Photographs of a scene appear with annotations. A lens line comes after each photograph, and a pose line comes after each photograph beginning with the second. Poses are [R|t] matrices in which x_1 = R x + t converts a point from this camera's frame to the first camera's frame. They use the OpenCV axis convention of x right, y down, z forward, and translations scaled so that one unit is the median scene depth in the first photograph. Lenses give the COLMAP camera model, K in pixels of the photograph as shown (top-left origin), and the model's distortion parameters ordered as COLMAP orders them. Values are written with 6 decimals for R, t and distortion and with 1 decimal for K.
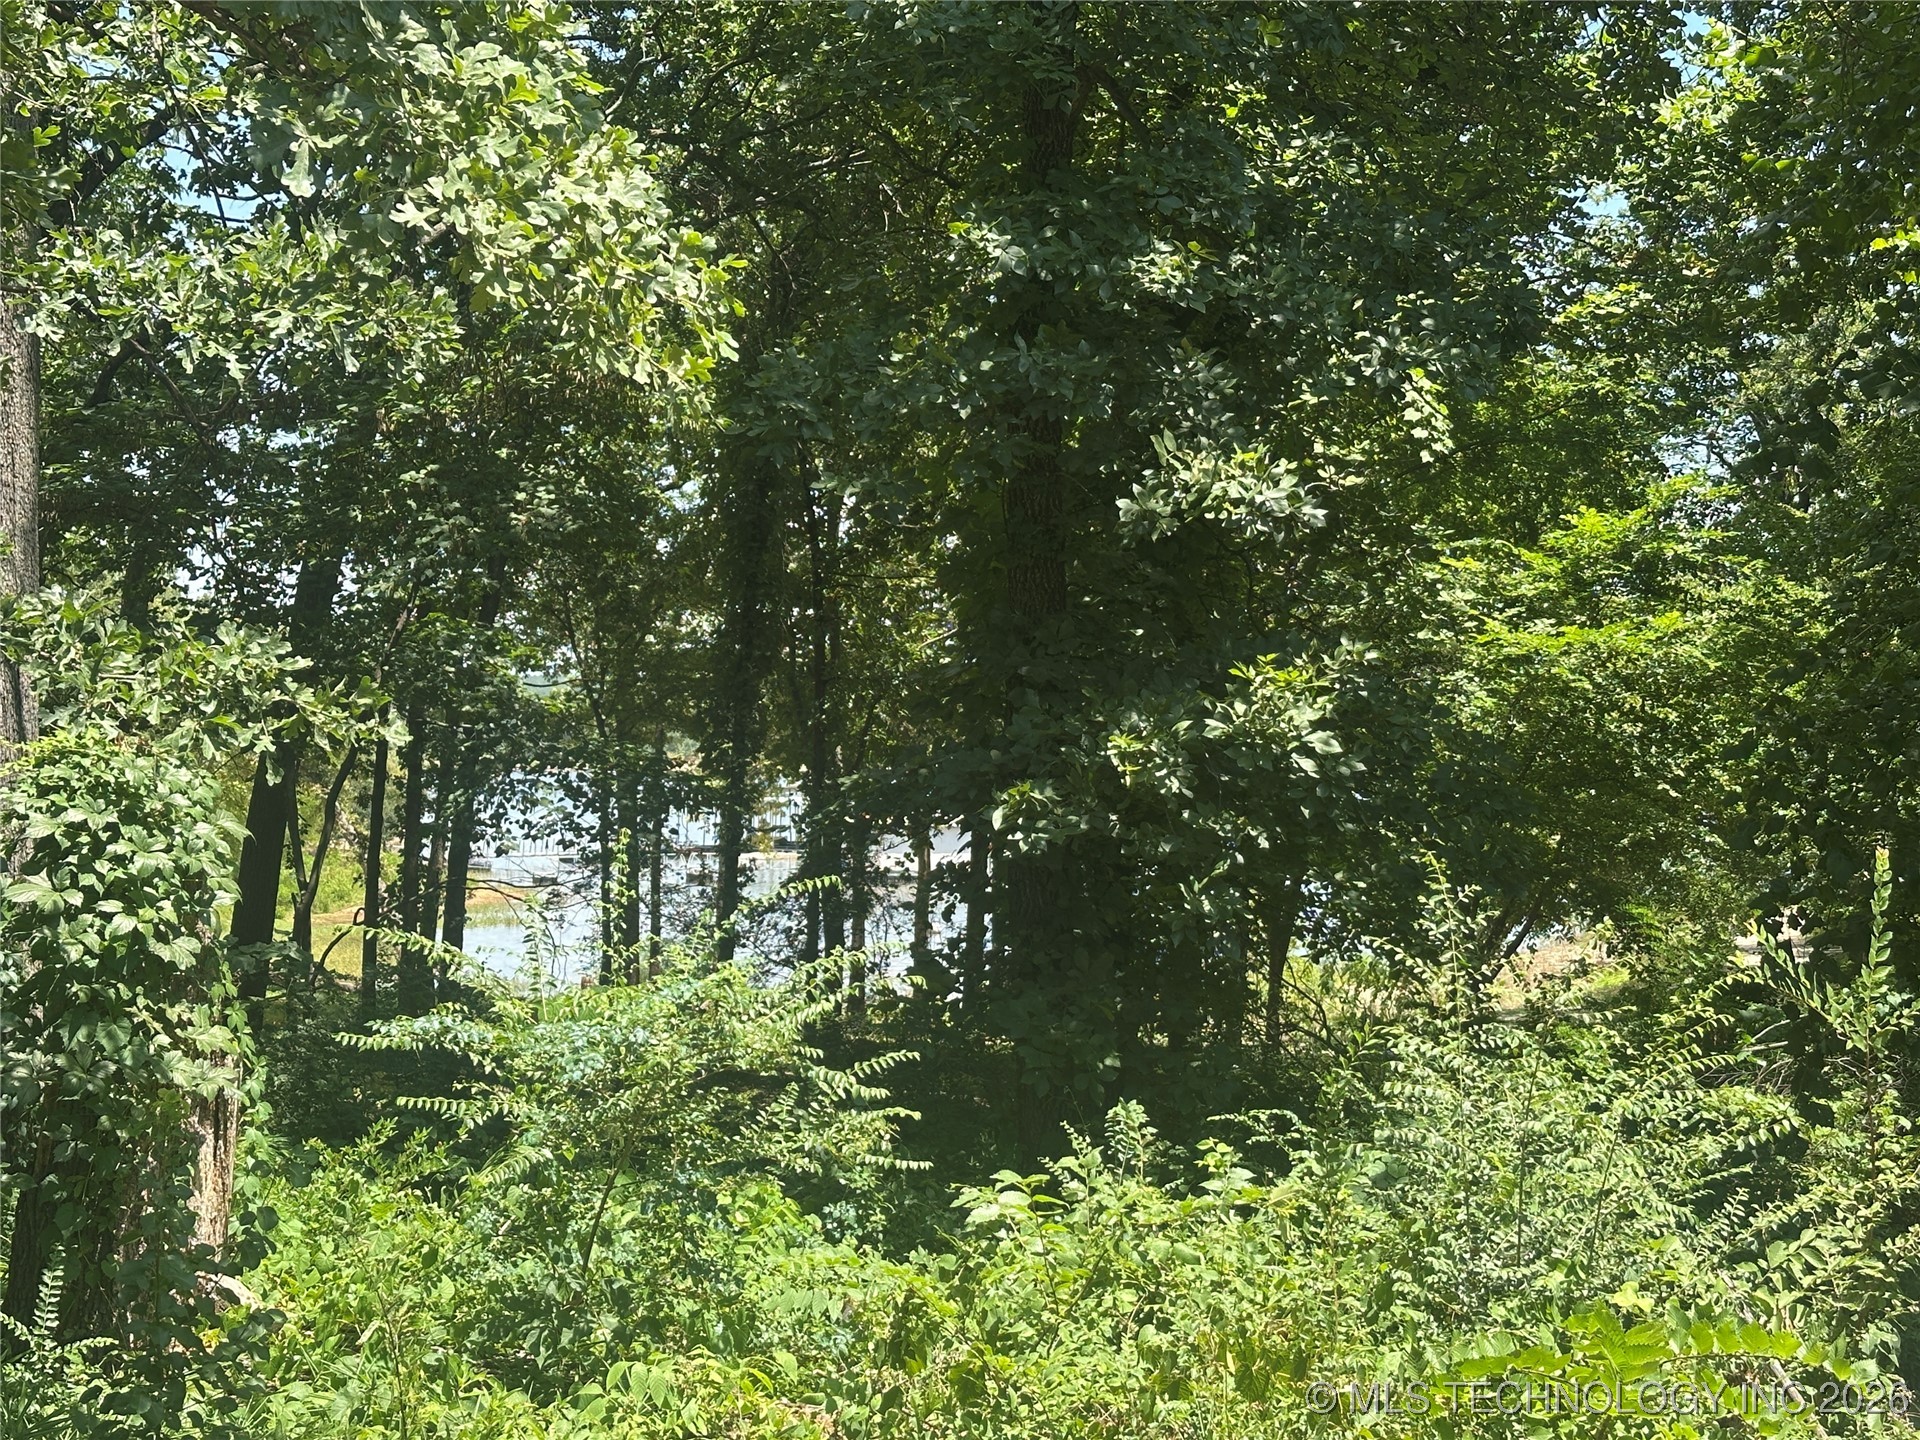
lens RADIAL K [[2761.7, 0, 963.4], [0, 2761.7, 725.3], [0, 0, 1]] dist [0.163798, 0.000000]
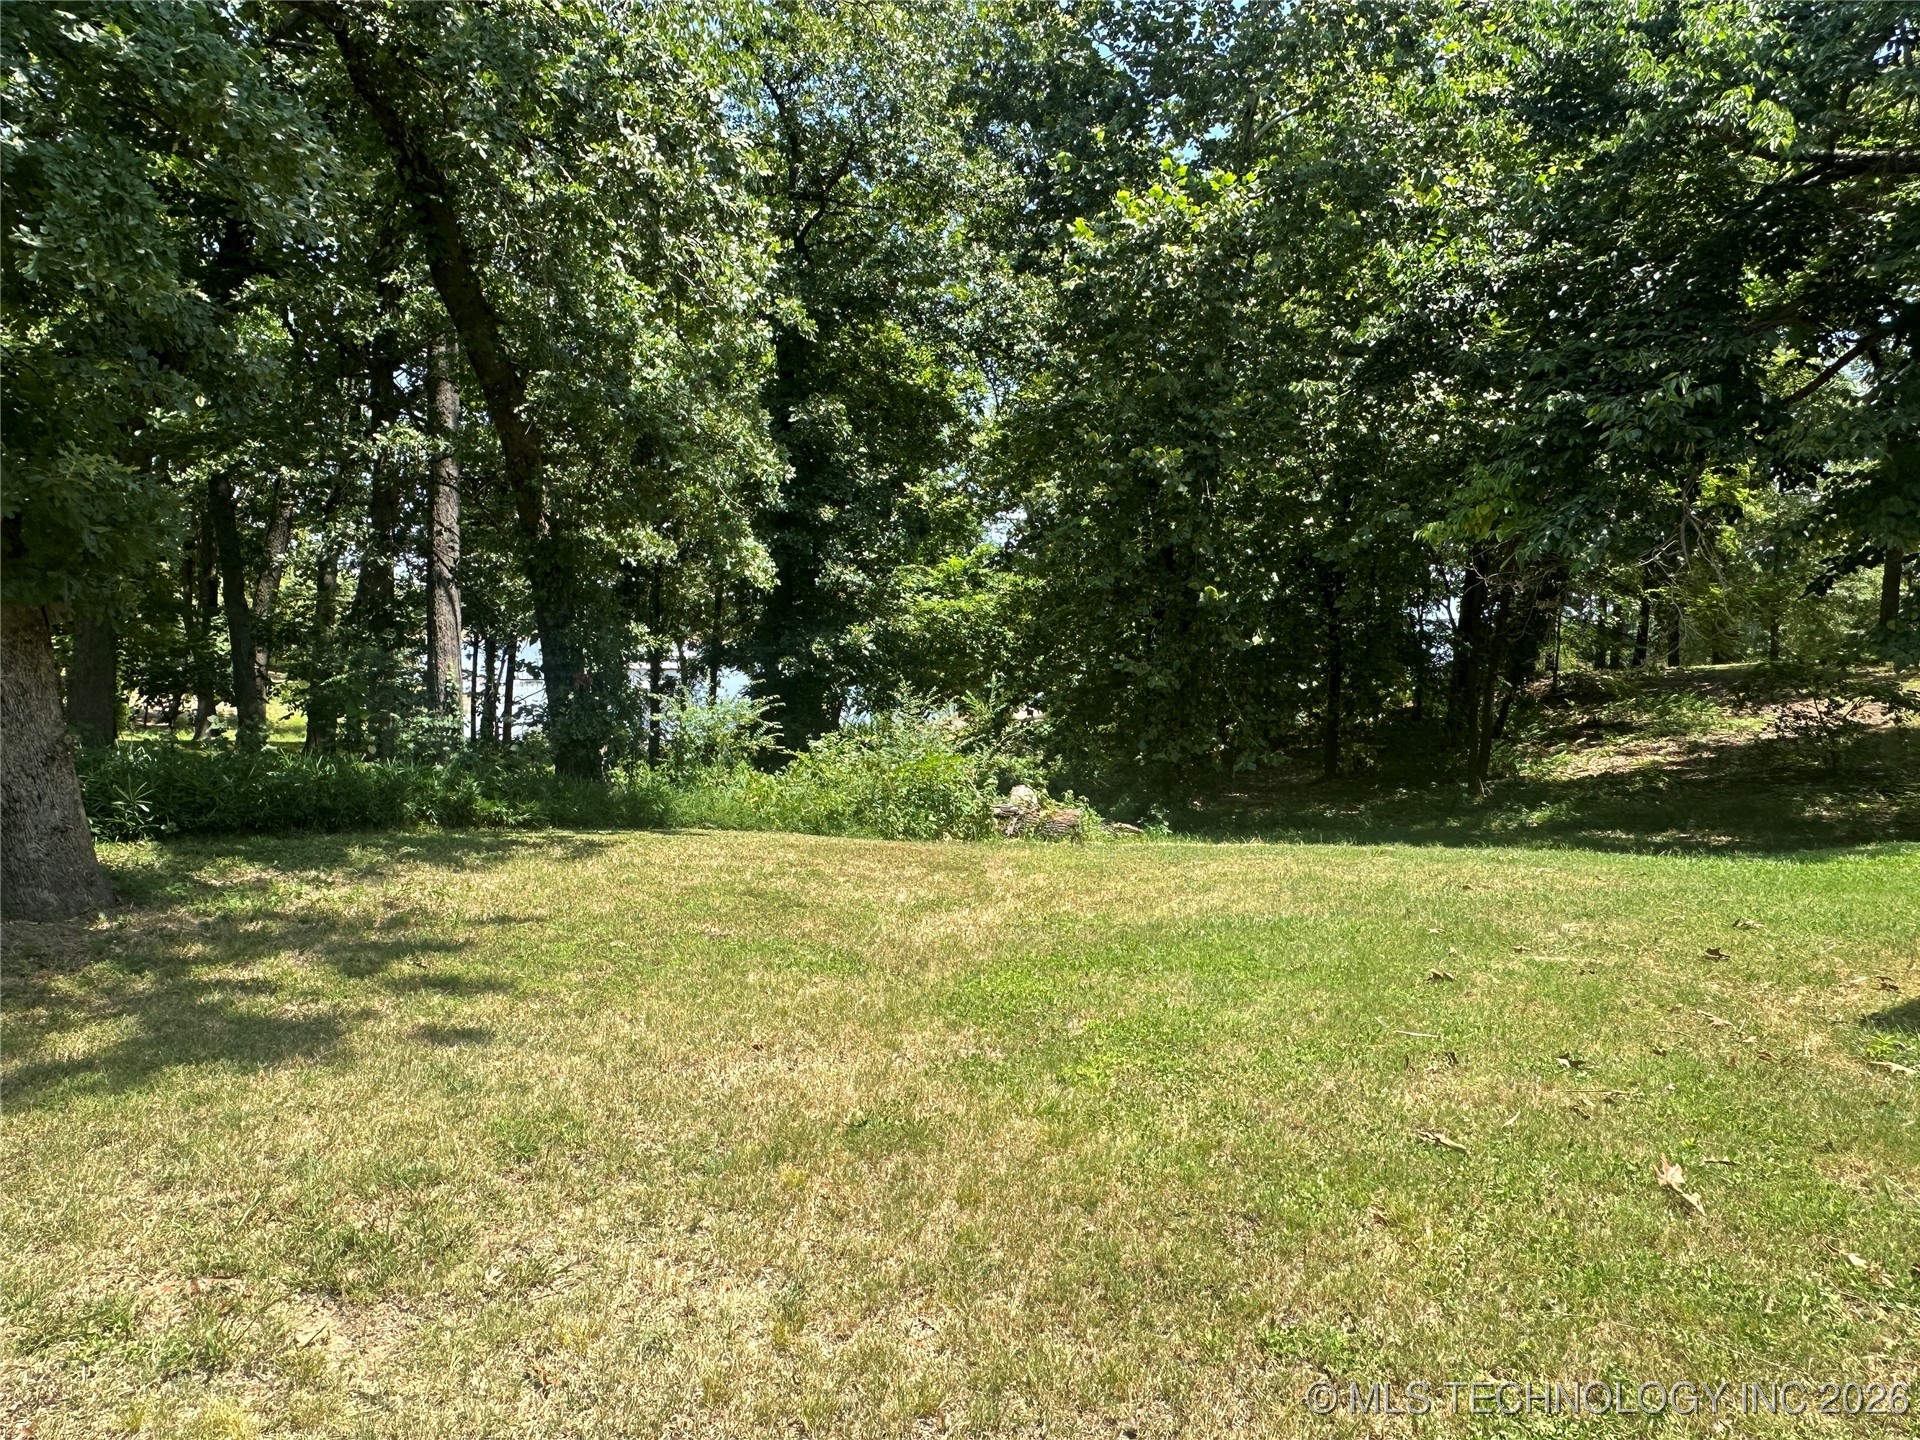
lens RADIAL K [[1319.7, 0, 963.5], [0, 1319.7, 720.2], [0, 0, 1]] dist [0.004268, 0.012267]
pose [[0.975788, -0.004708, 0.218667, -0.131541], [-0.011220, 0.997374, 0.071543, -0.022657], [-0.218429, -0.072265, 0.973173, -0.723597]]
